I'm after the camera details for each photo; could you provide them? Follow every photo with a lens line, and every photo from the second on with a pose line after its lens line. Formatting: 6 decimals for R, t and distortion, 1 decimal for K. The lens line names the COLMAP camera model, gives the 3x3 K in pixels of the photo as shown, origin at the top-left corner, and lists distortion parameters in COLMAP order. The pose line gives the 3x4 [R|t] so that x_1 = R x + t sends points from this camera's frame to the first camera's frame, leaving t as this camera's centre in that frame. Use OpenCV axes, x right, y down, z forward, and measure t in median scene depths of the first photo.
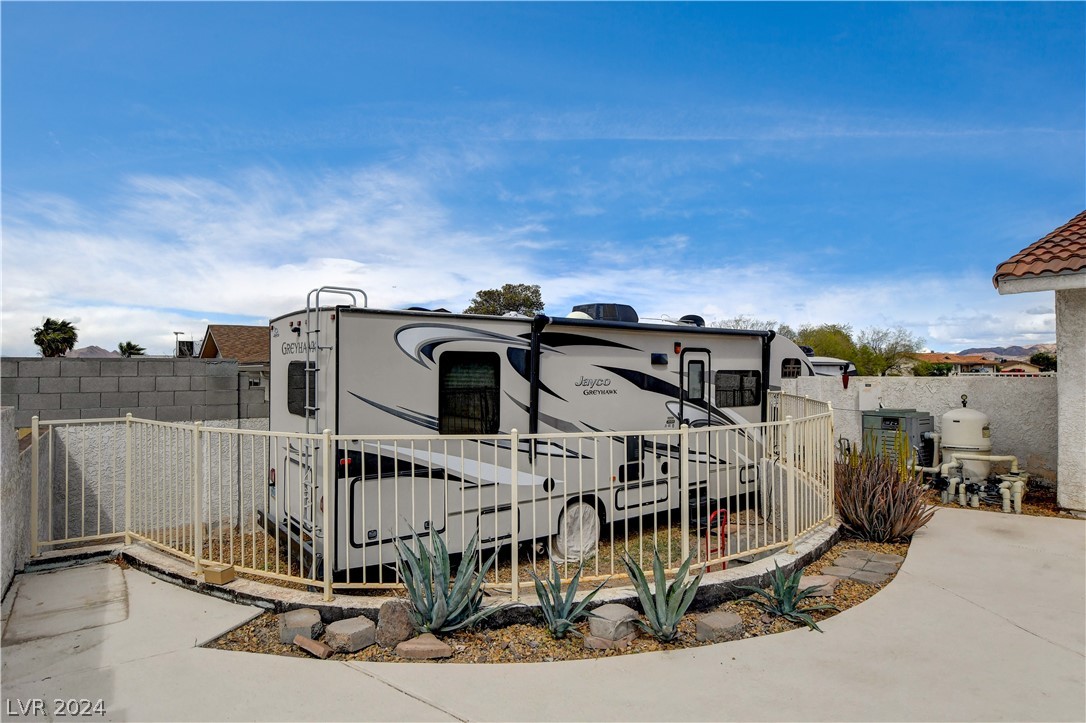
lens RADIAL K [[589.1, 0, 540.4], [0, 589.1, 361.7], [0, 0, 1]] dist [0.002590, 0.000793]
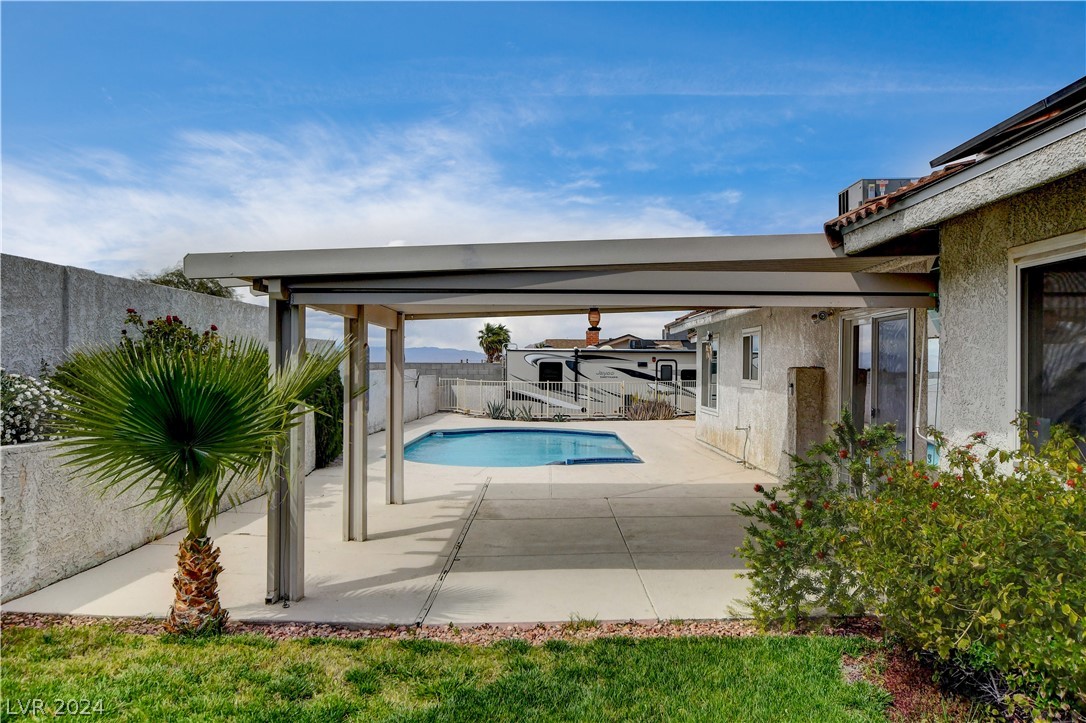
lens RADIAL K [[844.9, 0, 542.1], [0, 844.9, 364.5], [0, 0, 1]] dist [-0.000078, 0.000000]
pose [[0.797132, 0.005012, -0.603784, 1.904301], [-0.002837, 0.999986, 0.004556, -0.018000], [0.603798, -0.001919, 0.797135, -1.931002]]
